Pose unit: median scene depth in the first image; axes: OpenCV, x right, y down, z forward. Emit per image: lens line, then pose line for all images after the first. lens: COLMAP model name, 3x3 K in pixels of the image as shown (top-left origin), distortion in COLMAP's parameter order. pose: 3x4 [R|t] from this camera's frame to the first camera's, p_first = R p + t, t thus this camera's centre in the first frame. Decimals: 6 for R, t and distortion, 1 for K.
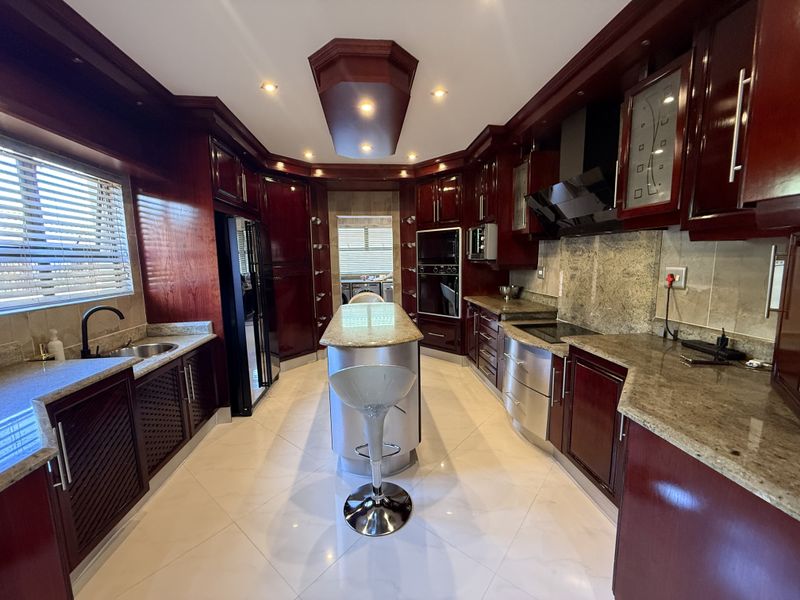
lens RADIAL K [[321.2, 0, 400.0], [0, 321.2, 300.0], [0, 0, 1]] dist [0.001155, 0.000416]
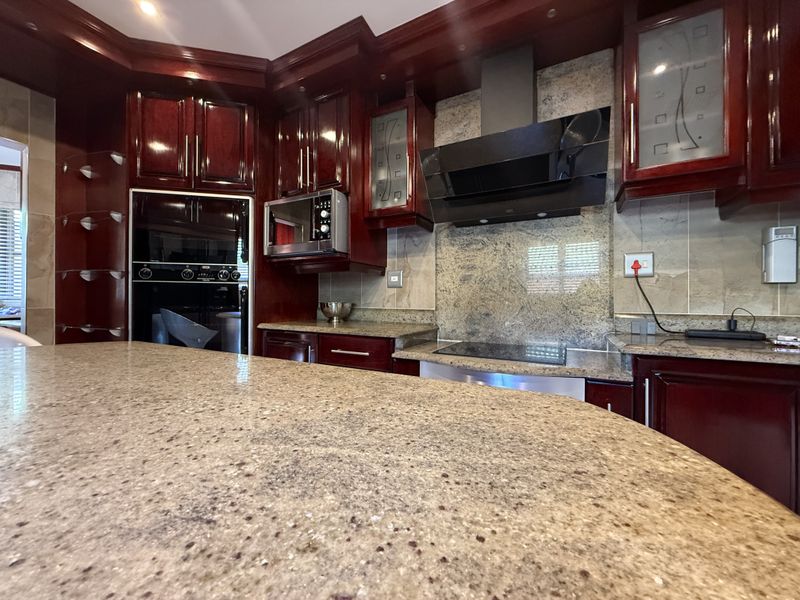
lens RADIAL K [[321.2, 0, 400.0], [0, 321.2, 300.0], [0, 0, 1]] dist [0.001155, 0.000416]
pose [[0.561425, 0.020443, 0.827275, -0.157466], [0.094621, 0.991552, -0.088716, 0.027464], [-0.822100, 0.128085, 0.554748, 0.667880]]
